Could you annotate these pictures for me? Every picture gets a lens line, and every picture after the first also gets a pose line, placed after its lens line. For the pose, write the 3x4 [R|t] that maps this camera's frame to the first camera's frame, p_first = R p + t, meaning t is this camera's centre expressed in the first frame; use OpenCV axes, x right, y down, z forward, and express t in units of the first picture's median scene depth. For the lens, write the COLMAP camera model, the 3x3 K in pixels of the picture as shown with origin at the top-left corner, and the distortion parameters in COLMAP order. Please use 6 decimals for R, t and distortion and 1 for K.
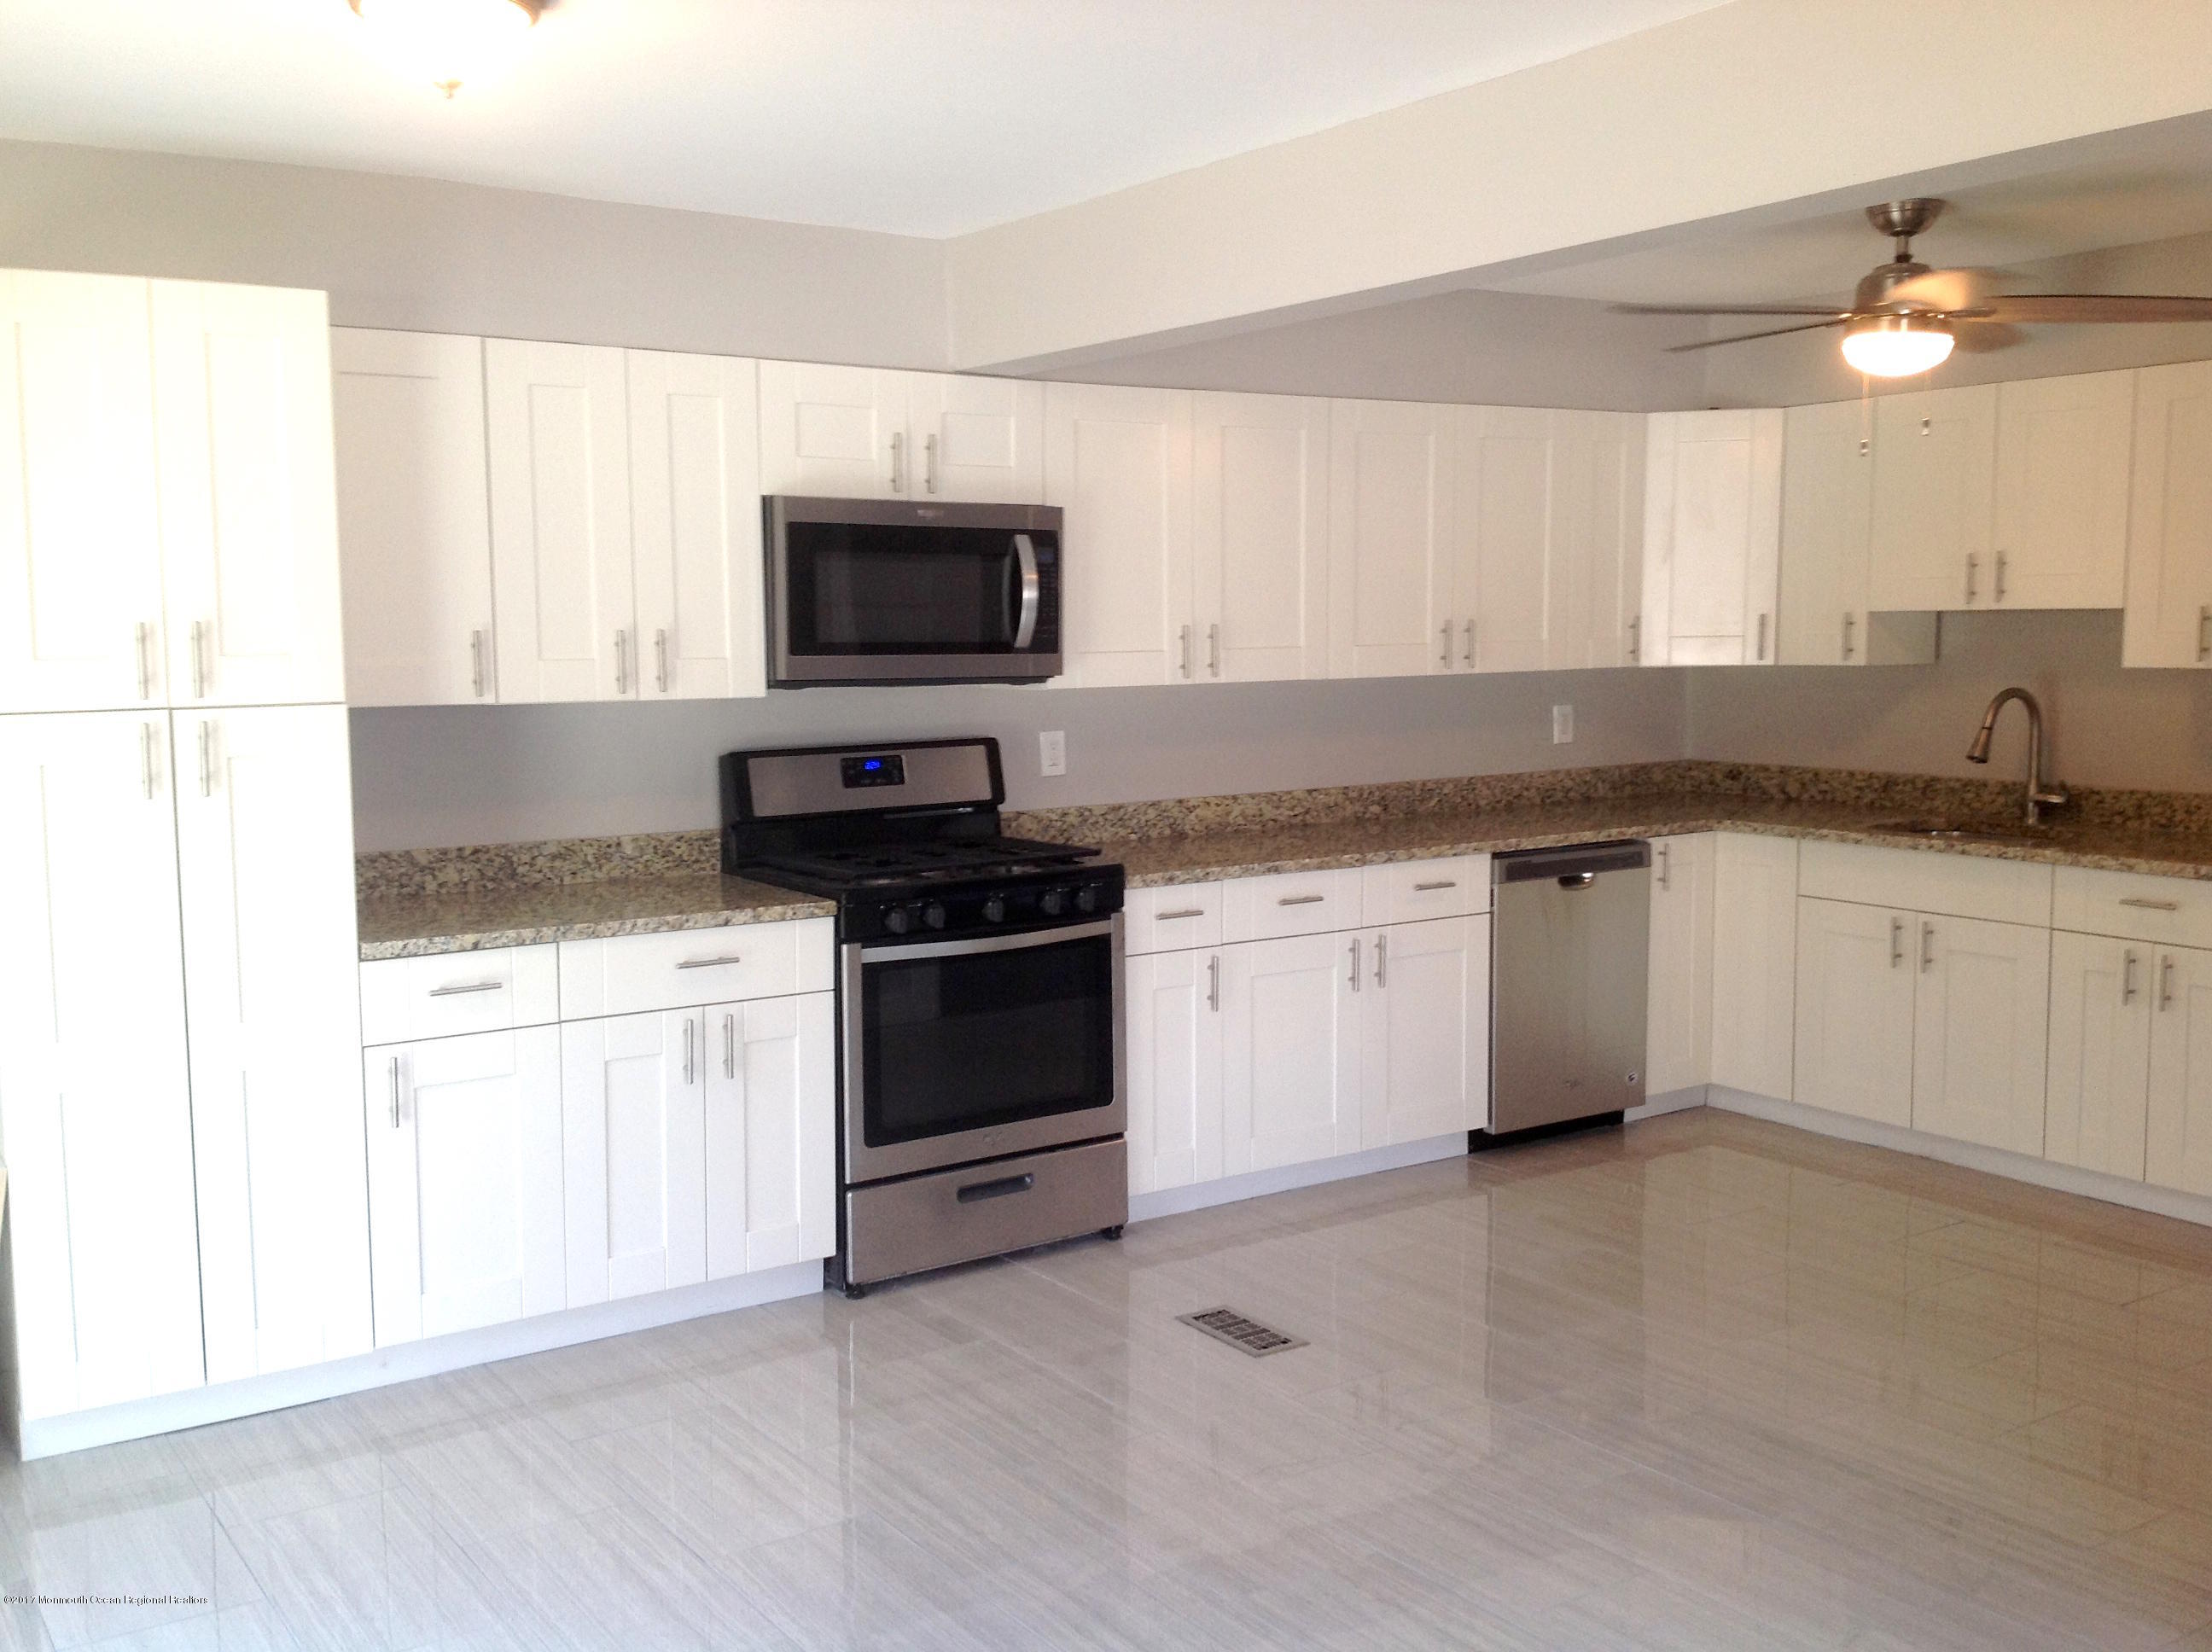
lens RADIAL K [[2142.1, 0, 1106.0], [0, 2142.1, 826.0], [0, 0, 1]] dist [0.232689, -0.591792]
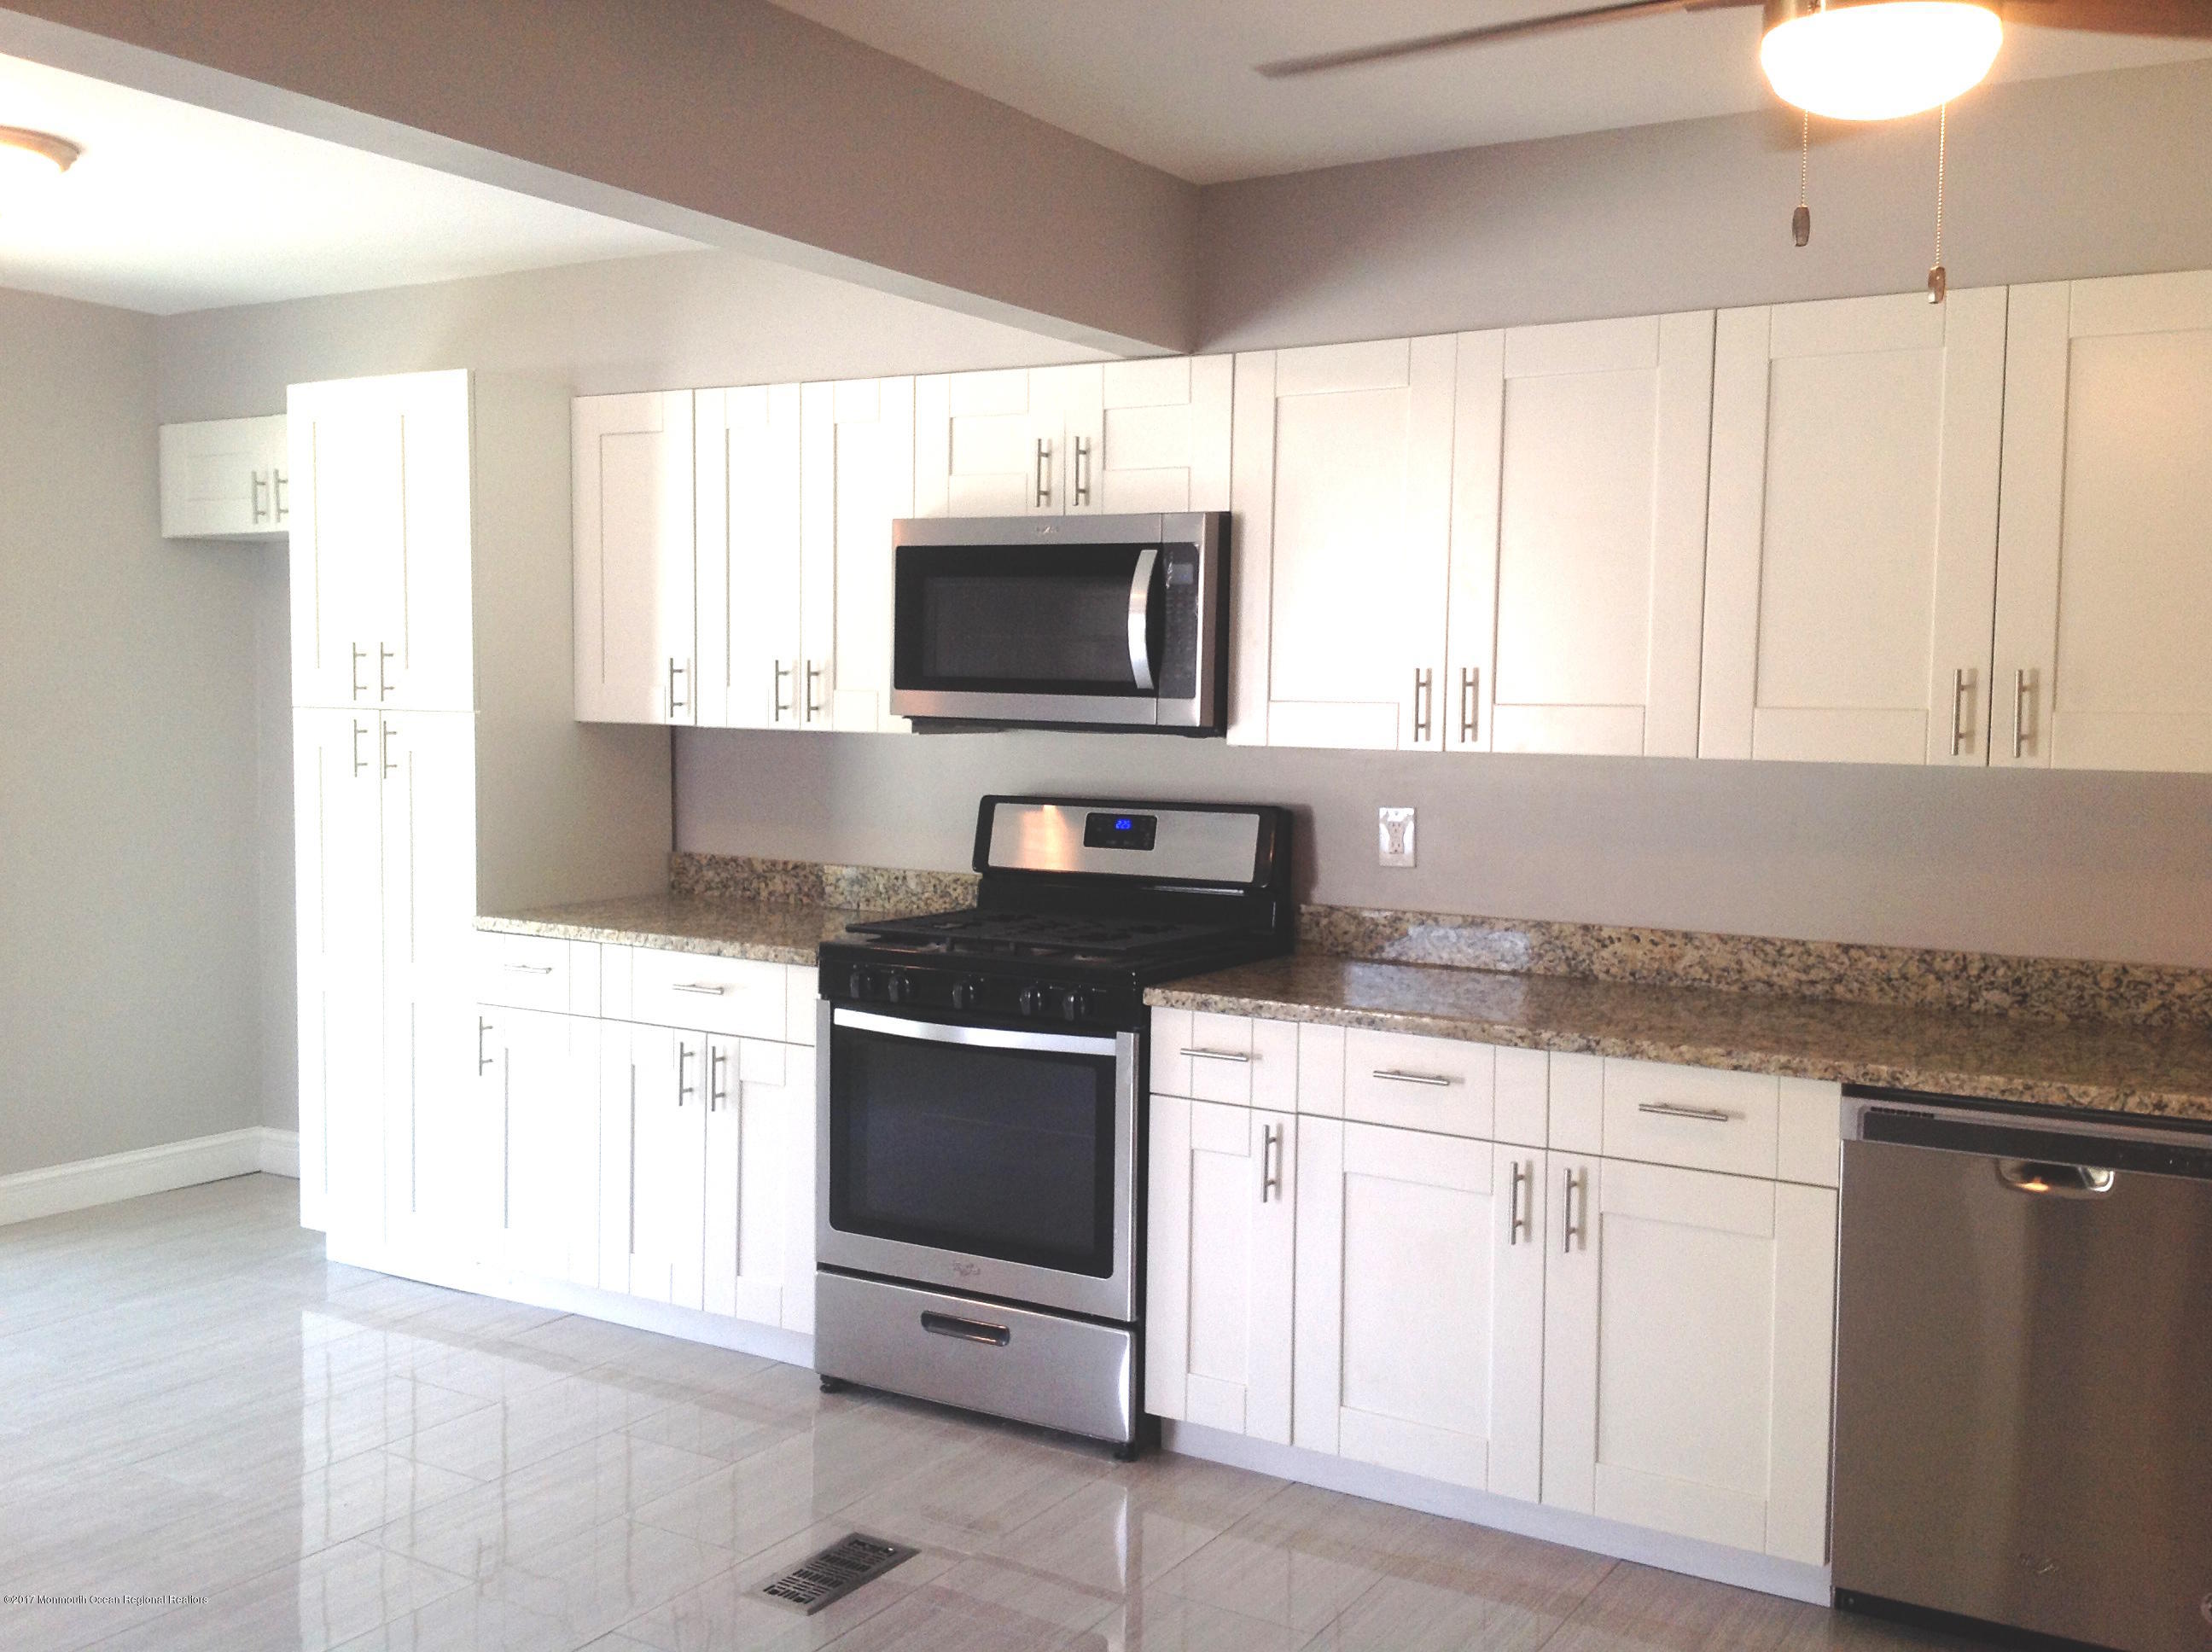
lens RADIAL K [[2142.1, 0, 1106.0], [0, 2142.1, 826.0], [0, 0, 1]] dist [0.232689, -0.591792]
pose [[0.387579, 0.076440, -0.918662, 0.706542], [-0.110130, 0.993258, 0.036184, -0.060394], [0.915234, 0.087148, 0.393384, 0.682267]]
